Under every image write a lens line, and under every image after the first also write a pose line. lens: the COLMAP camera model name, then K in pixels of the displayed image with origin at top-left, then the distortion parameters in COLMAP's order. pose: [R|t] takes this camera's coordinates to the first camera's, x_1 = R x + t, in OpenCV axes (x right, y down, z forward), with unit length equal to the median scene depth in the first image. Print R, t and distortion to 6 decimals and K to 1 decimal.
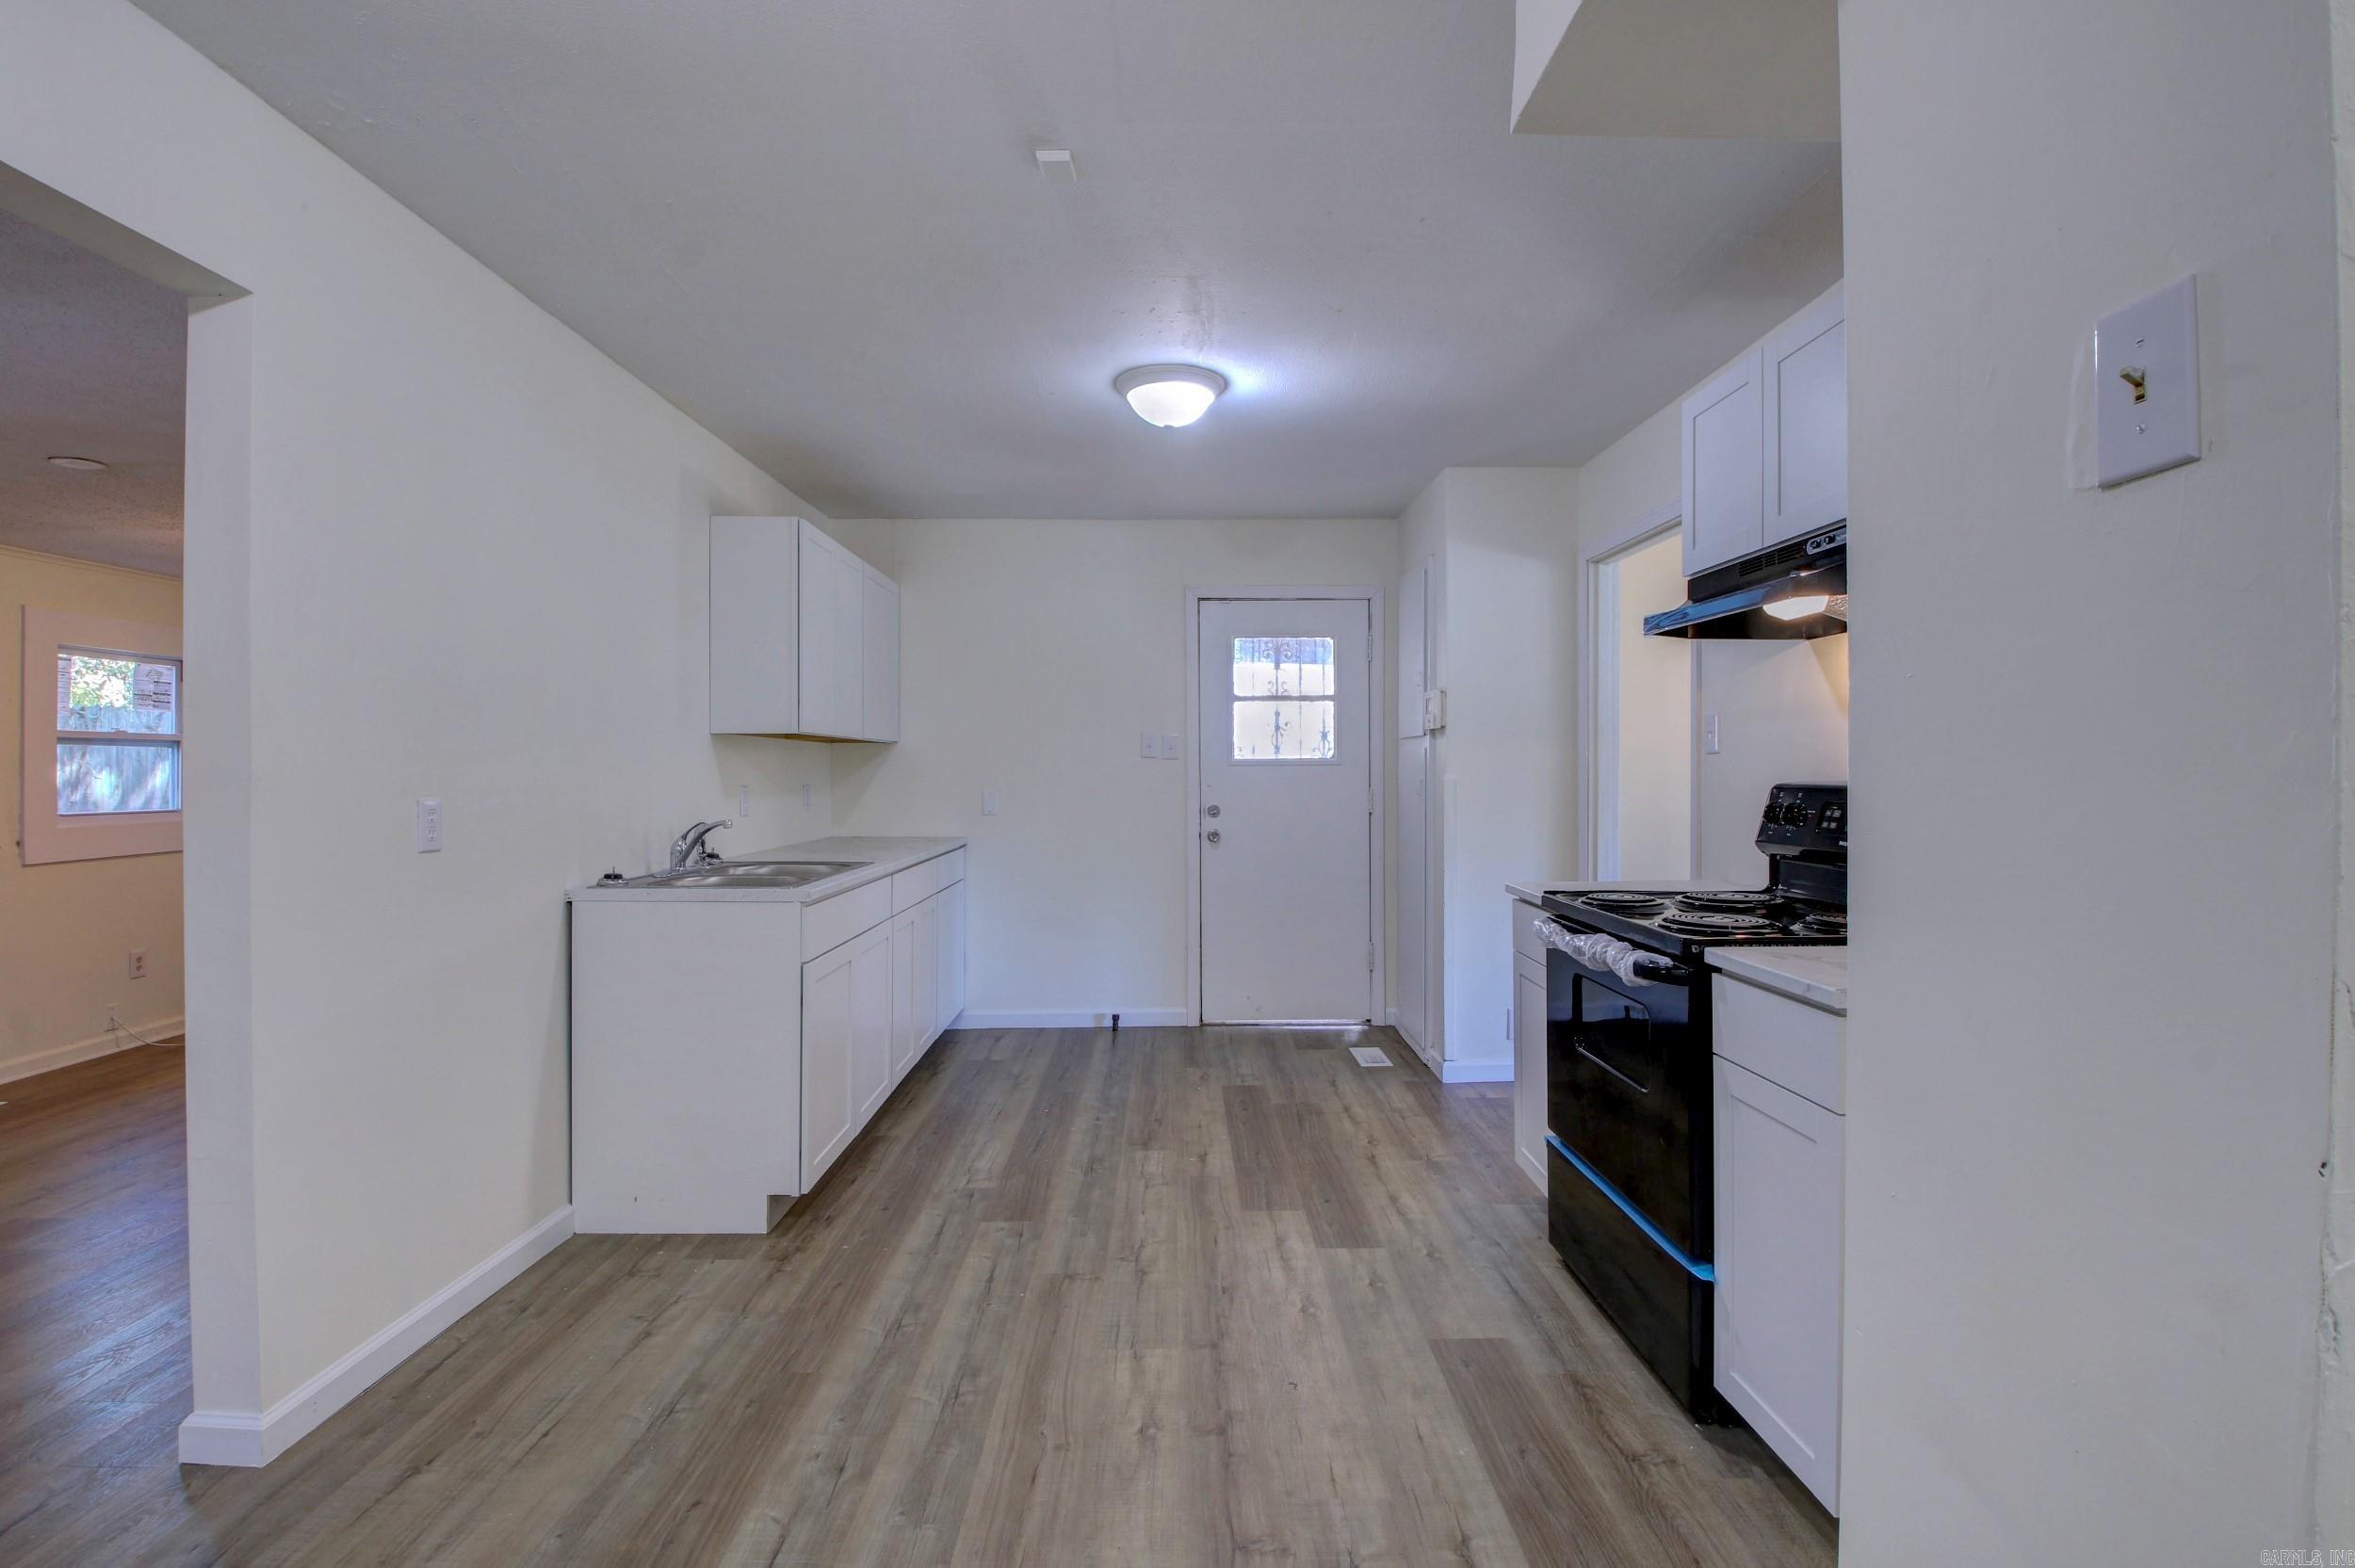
lens RADIAL K [[1086.1, 0, 1180.2], [0, 1086.1, 772.2], [0, 0, 1]] dist [0.001198, -0.010260]
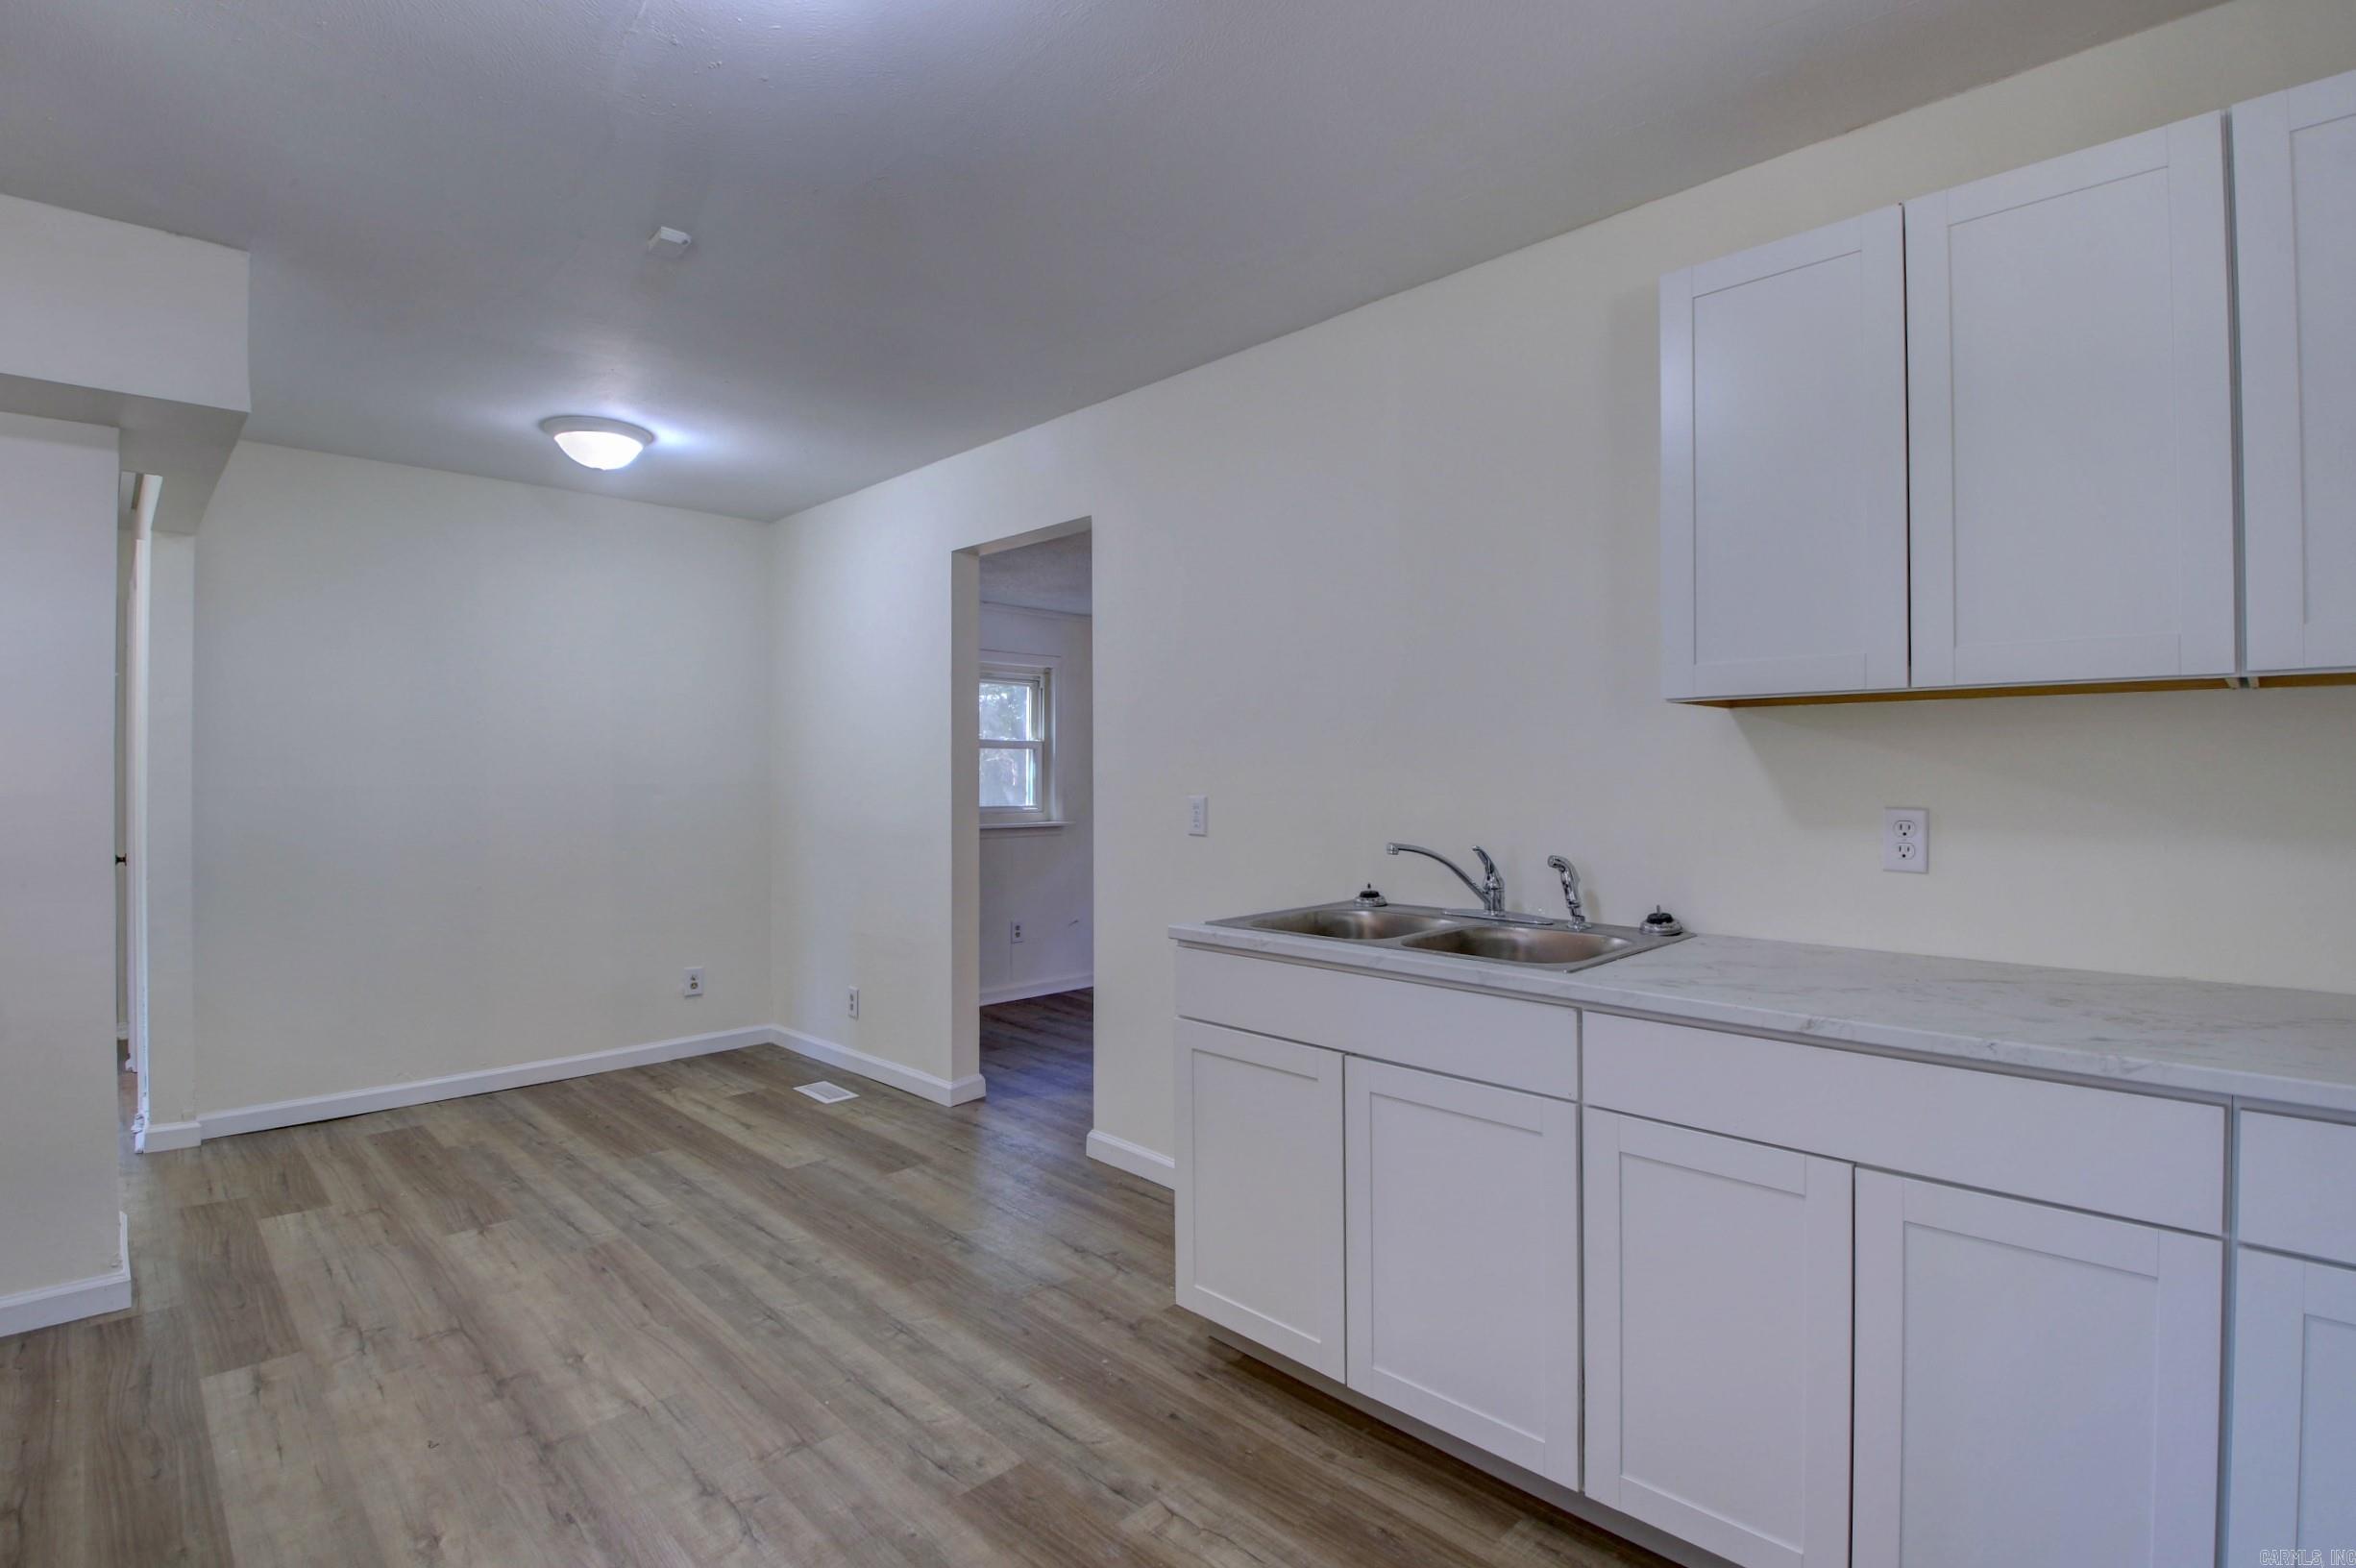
lens RADIAL K [[1114.6, 0, 1170.8], [0, 1114.6, 770.2], [0, 0, 1]] dist [0.000445, -0.014600]
pose [[-0.719743, 0.007042, -0.694205, 0.256654], [0.005164, 0.999975, 0.004790, -0.010656], [0.694222, -0.000137, -0.719761, 1.802835]]
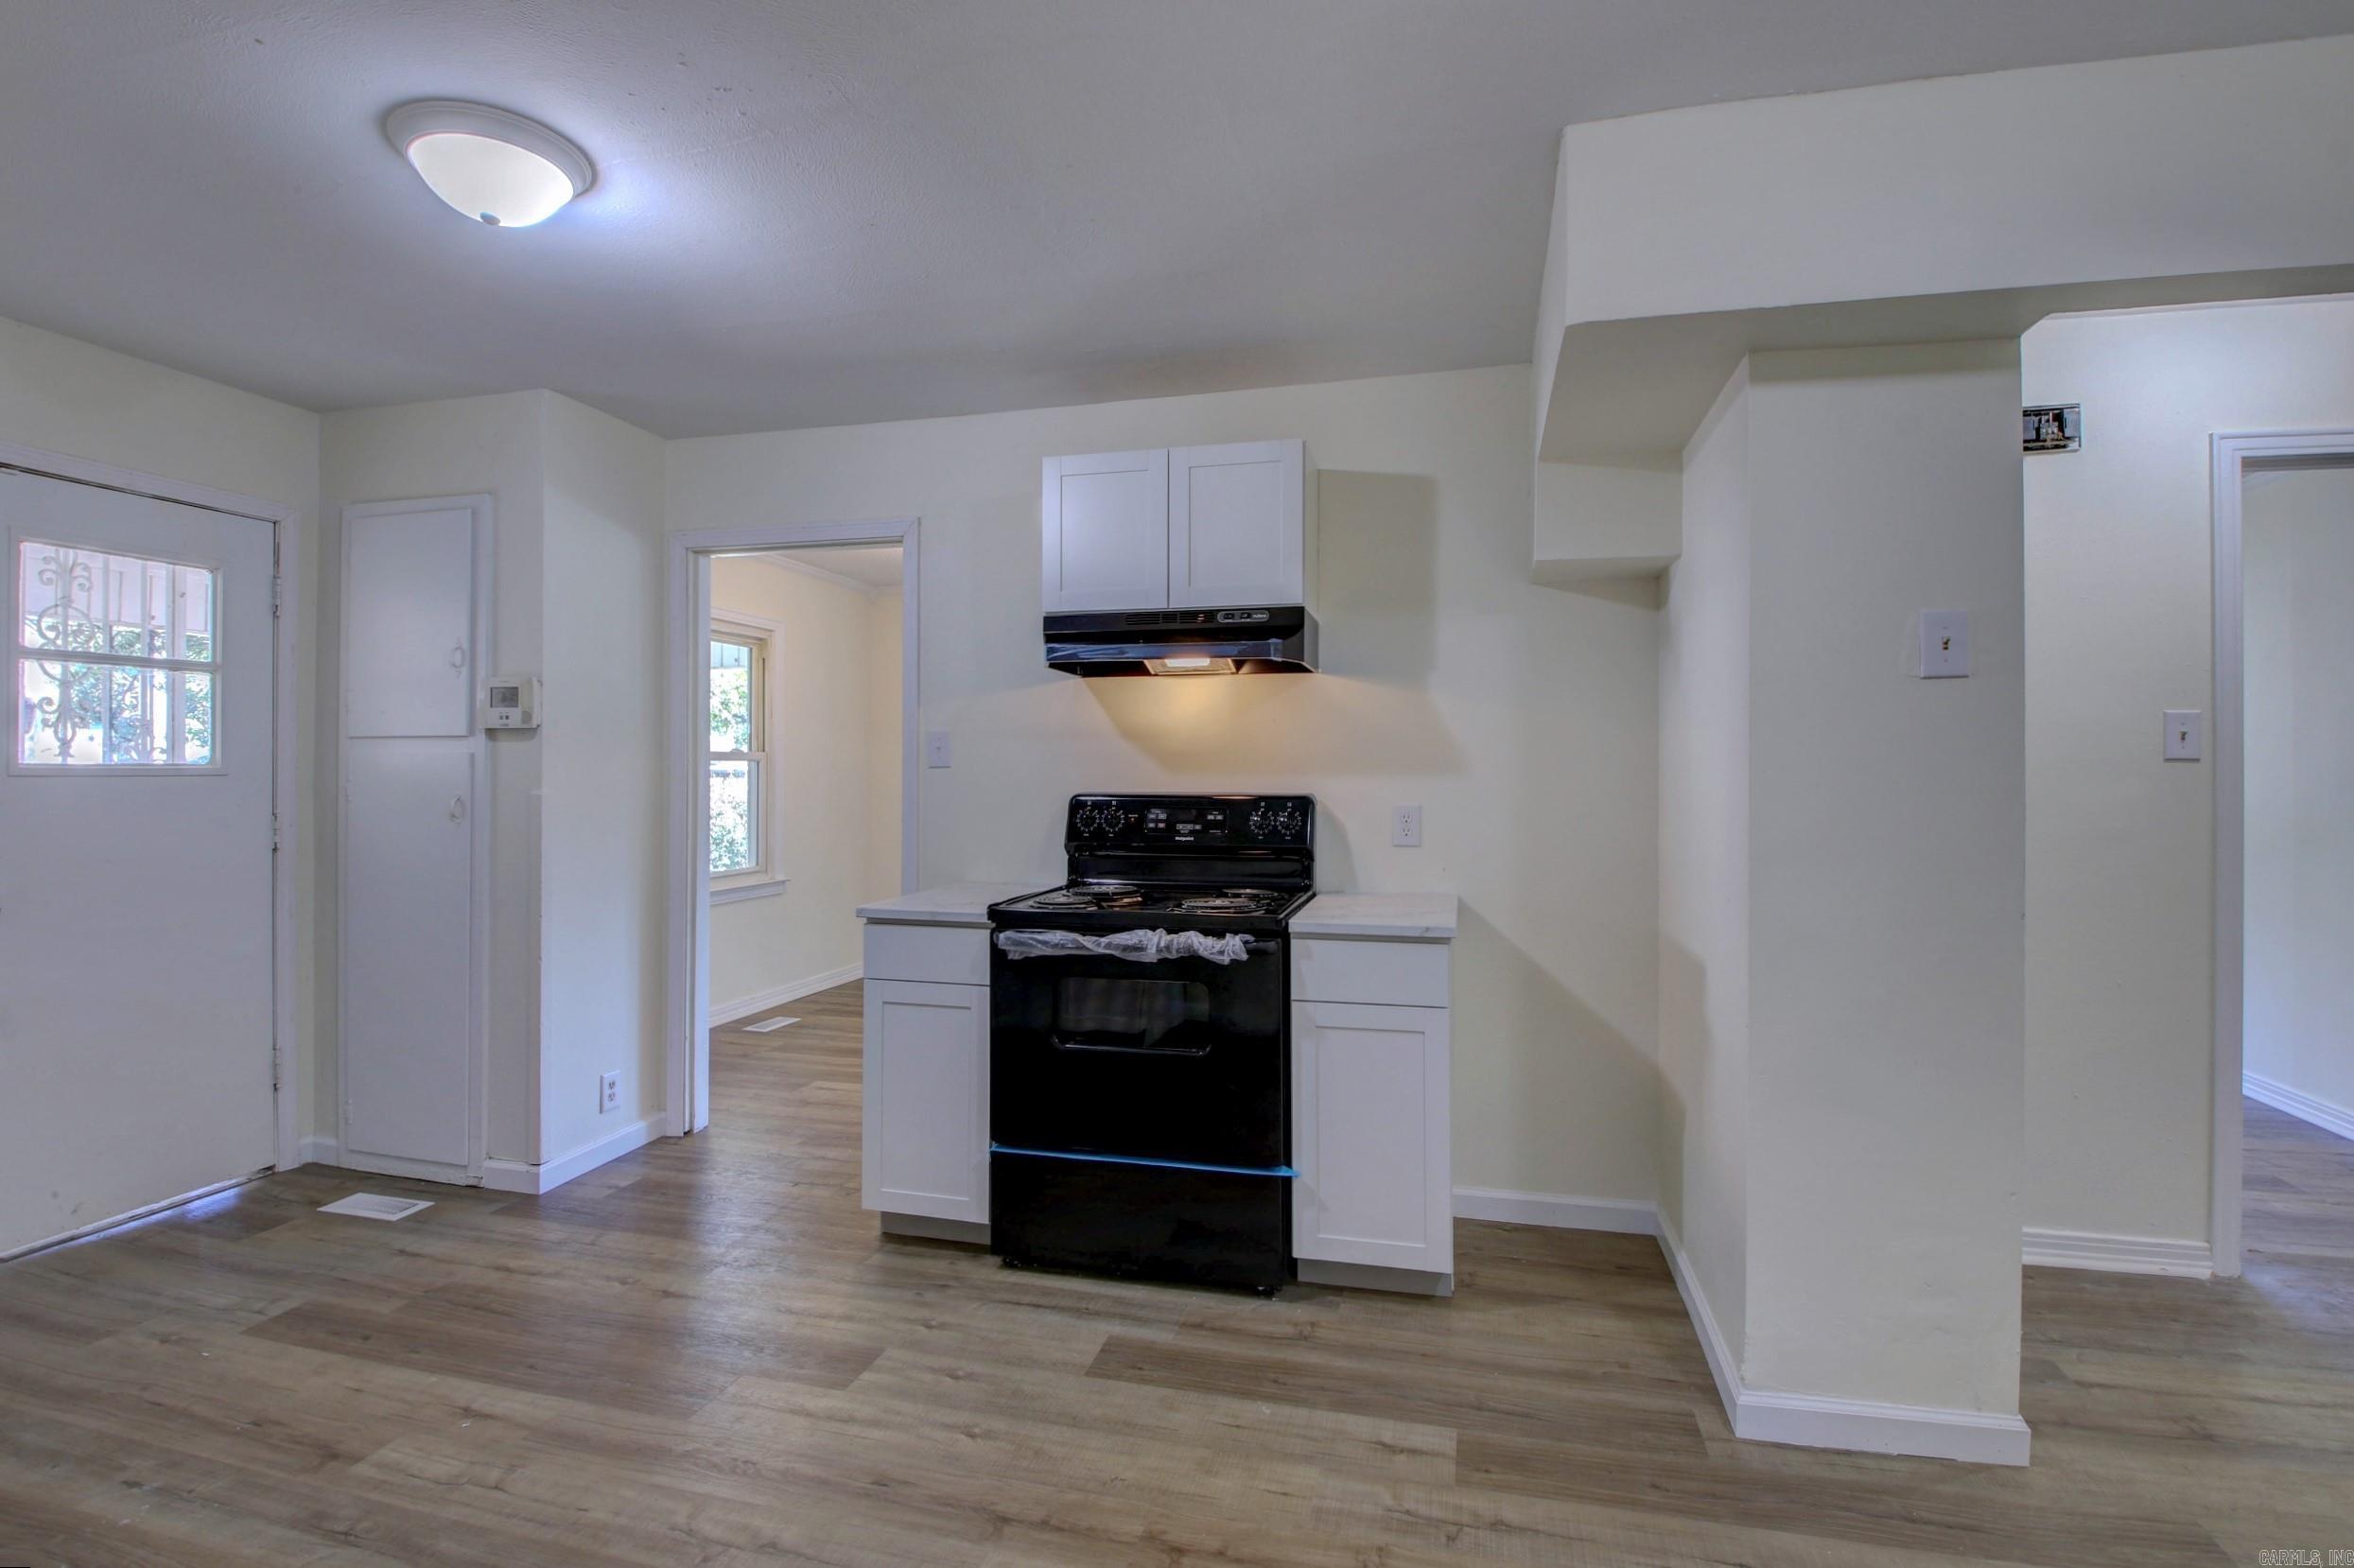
lens RADIAL K [[1113.6, 0, 1169.8], [0, 1113.6, 770.2], [0, 0, 1]] dist [0.000445, -0.014600]
pose [[0.268554, 0.007344, 0.963237, -0.648966], [0.003294, 0.999958, -0.008542, -0.005248], [-0.963259, 0.005466, 0.268519, 0.606084]]
